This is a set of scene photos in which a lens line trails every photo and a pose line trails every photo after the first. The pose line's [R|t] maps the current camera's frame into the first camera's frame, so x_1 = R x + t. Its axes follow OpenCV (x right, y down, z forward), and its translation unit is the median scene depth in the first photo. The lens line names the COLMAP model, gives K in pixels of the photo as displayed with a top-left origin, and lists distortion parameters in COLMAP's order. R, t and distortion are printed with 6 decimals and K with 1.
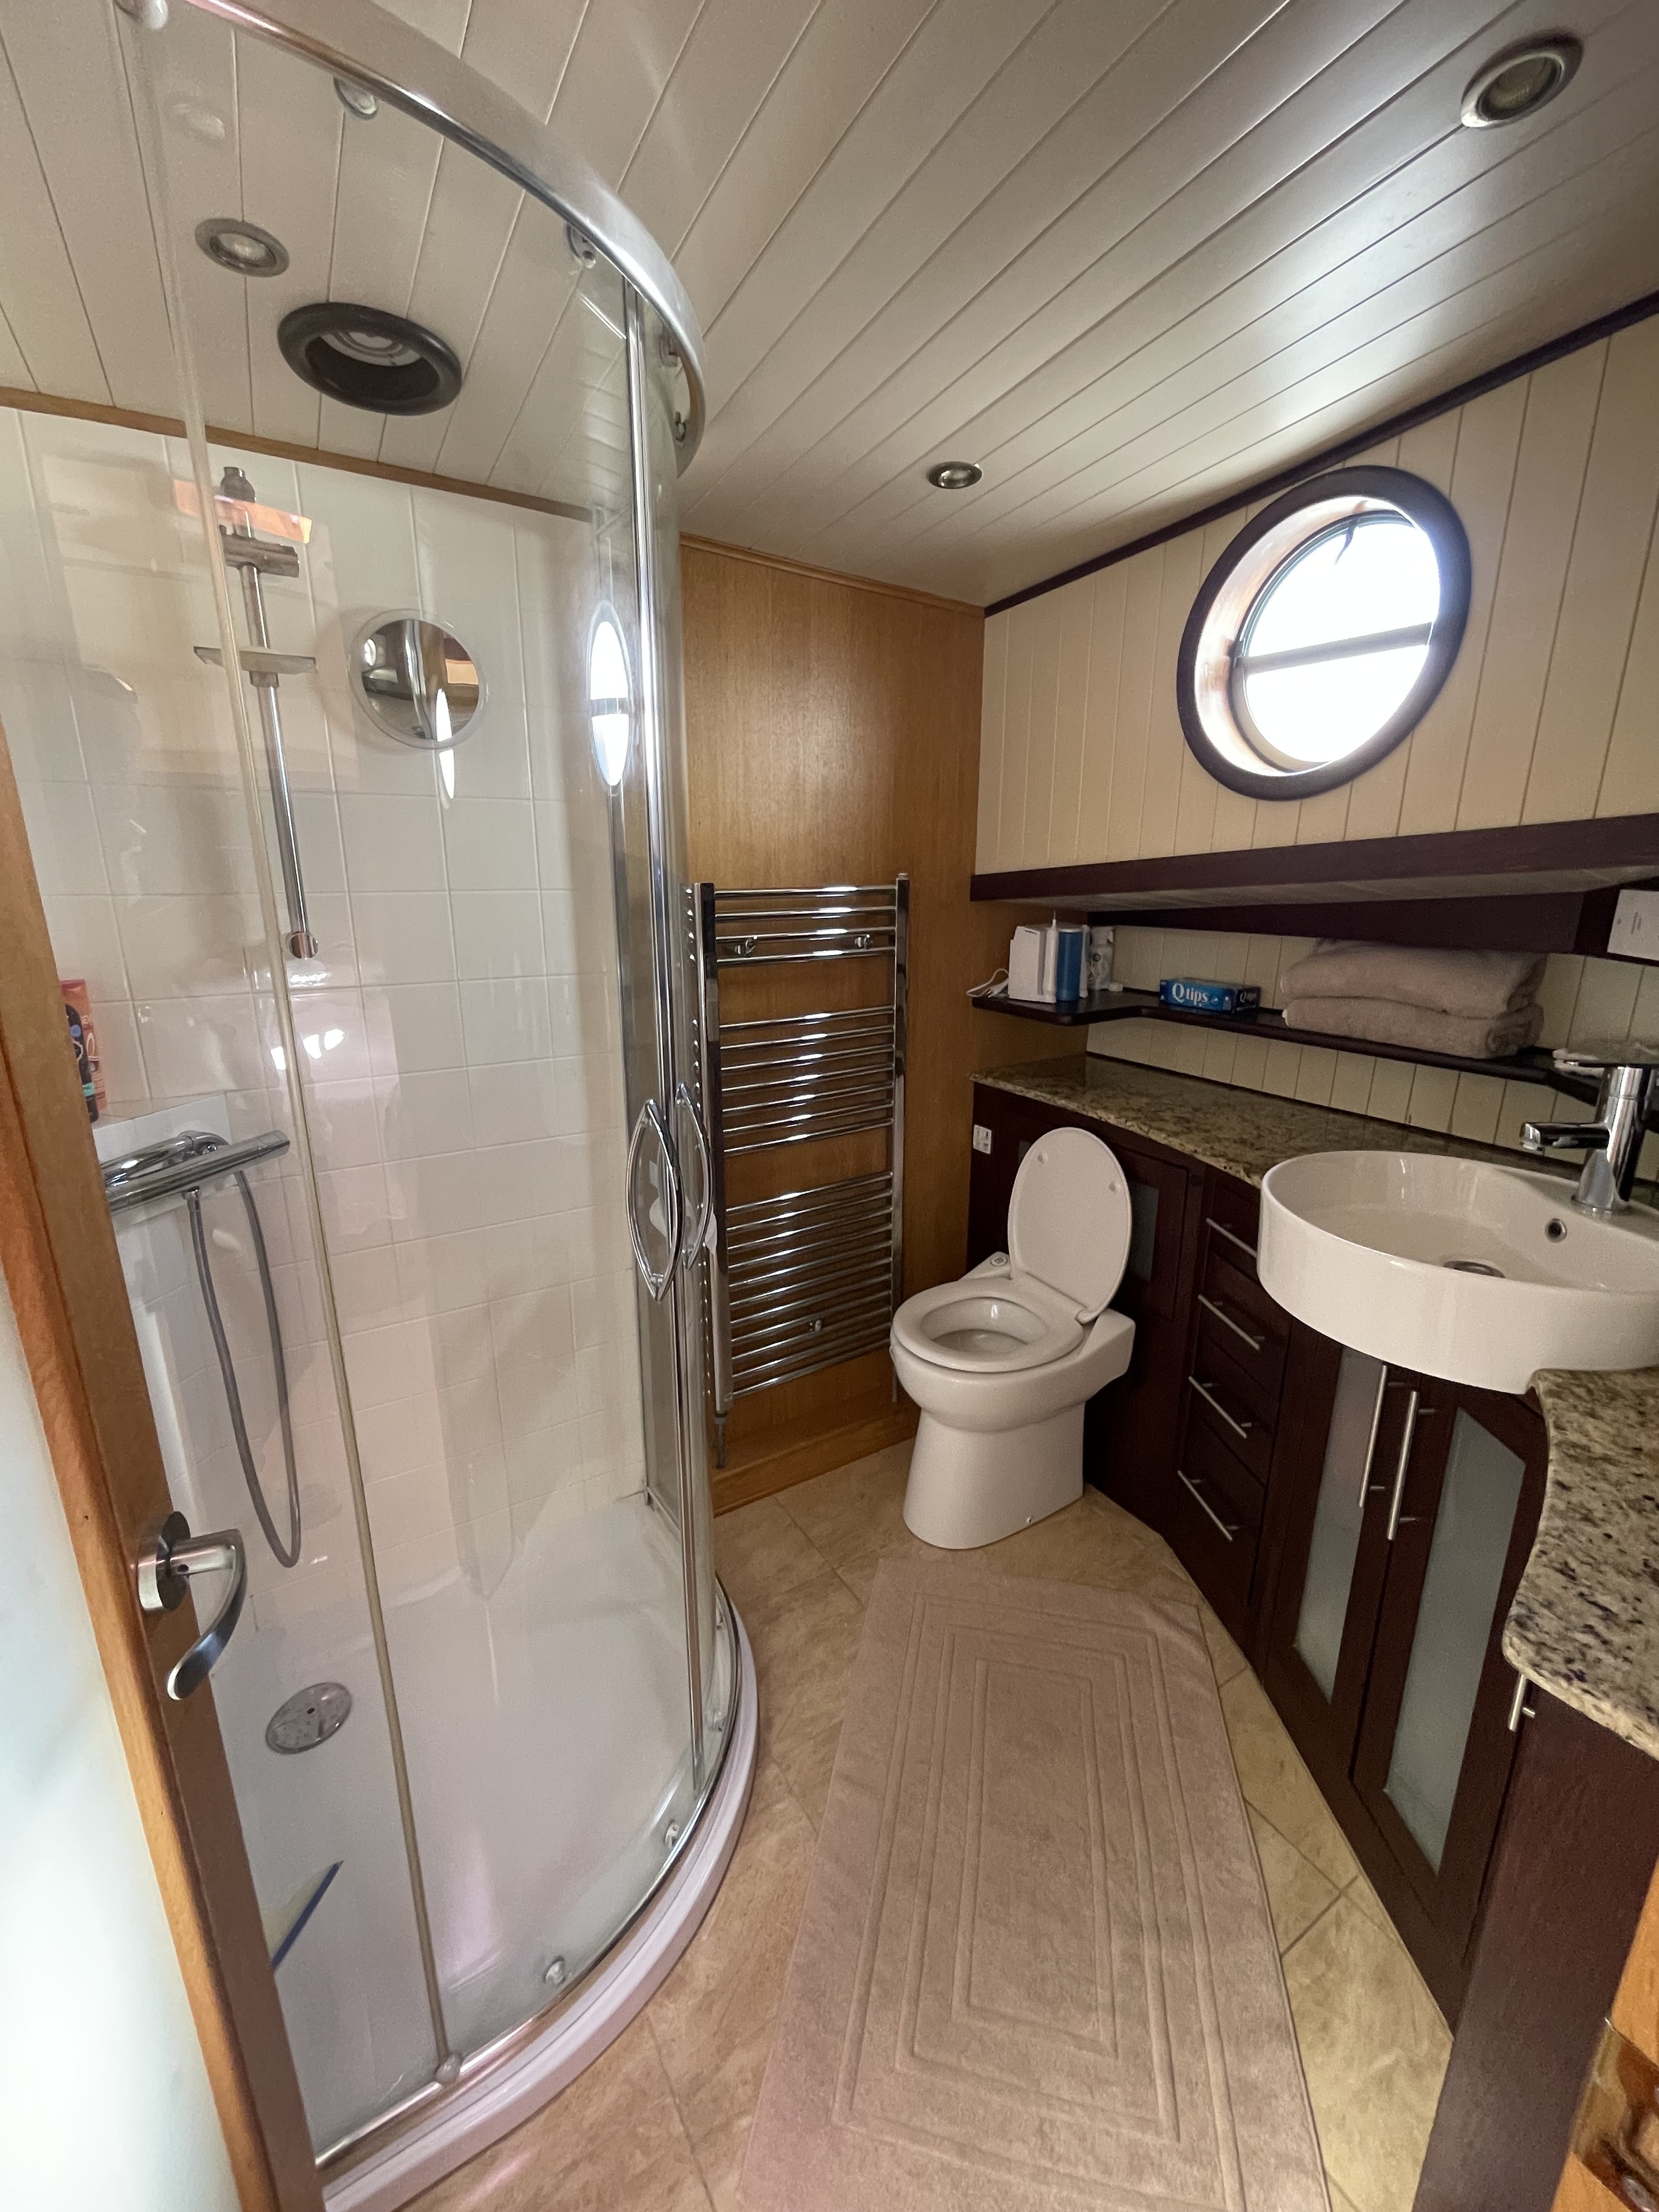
lens RADIAL K [[899.1, 0, 830.7], [0, 899.1, 1088.8], [0, 0, 1]] dist [-0.000993, -0.000476]
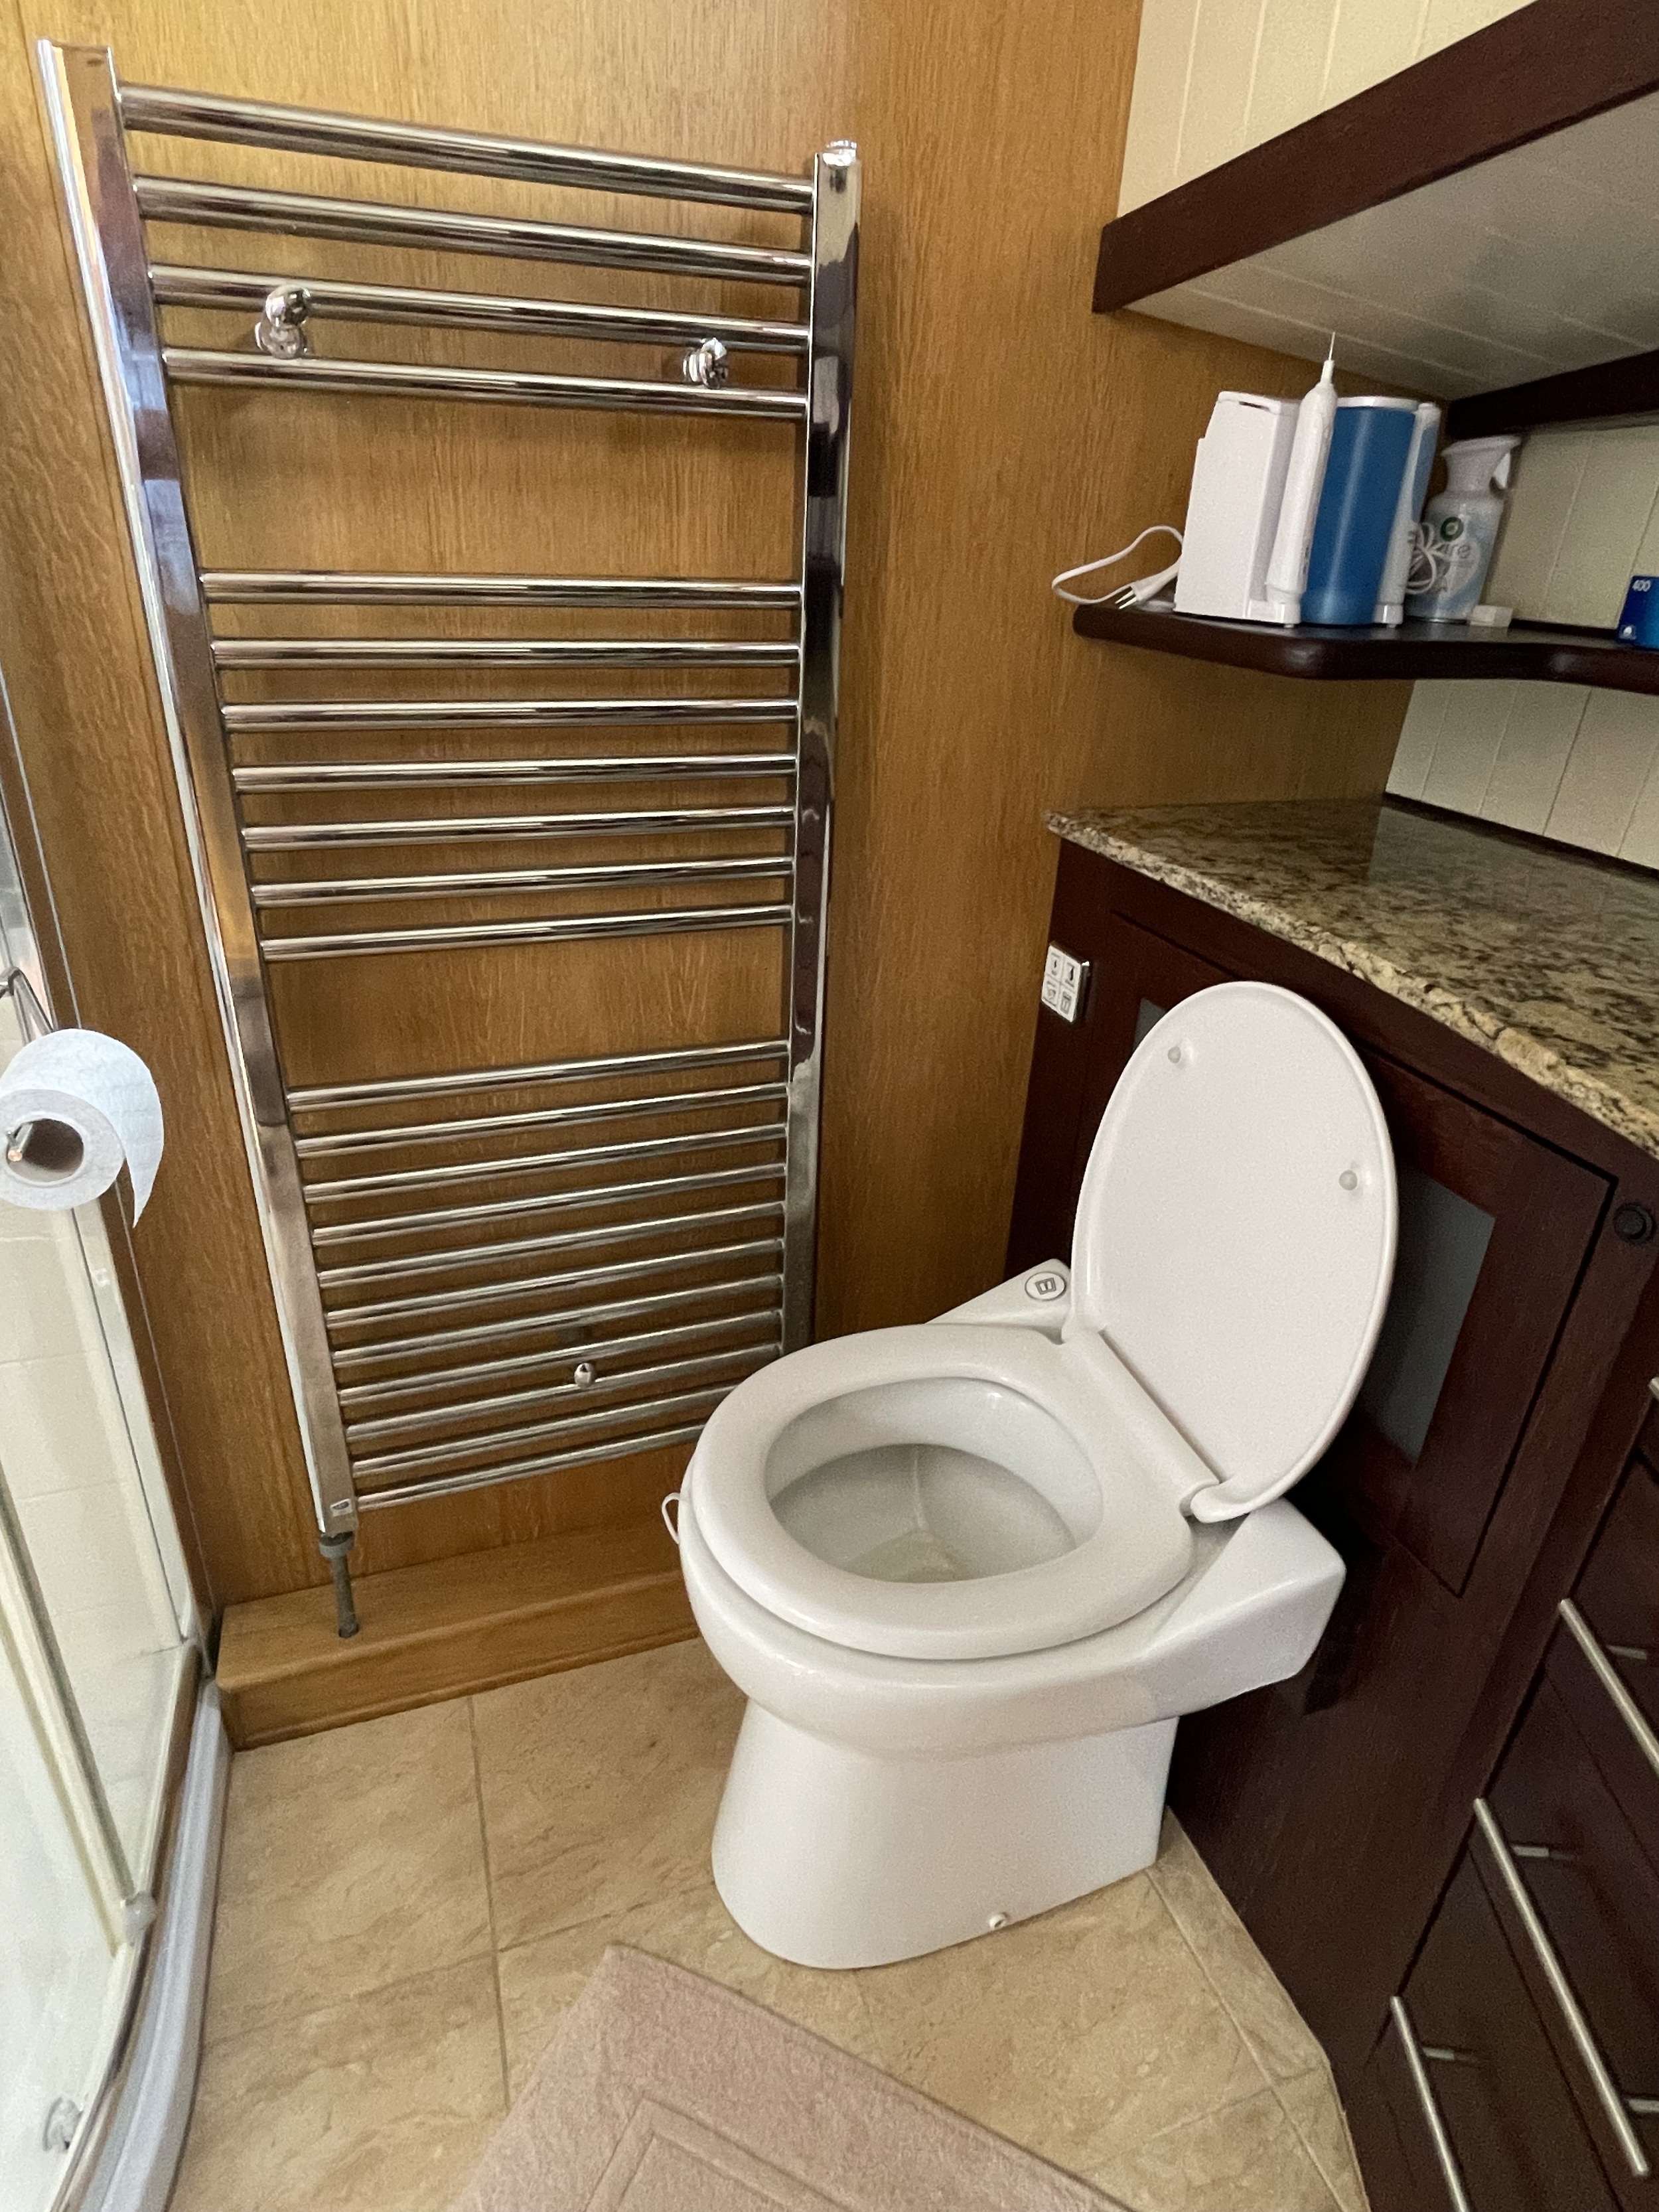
lens RADIAL K [[1189.2, 0, 827.3], [0, 1189.2, 1073.8], [0, 0, 1]] dist [-0.007000, 0.000028]
pose [[0.975916, 0.130559, -0.174765, 0.176716], [-0.097840, 0.977996, 0.184261, 0.008578], [0.194976, -0.162724, 0.967215, 0.489215]]
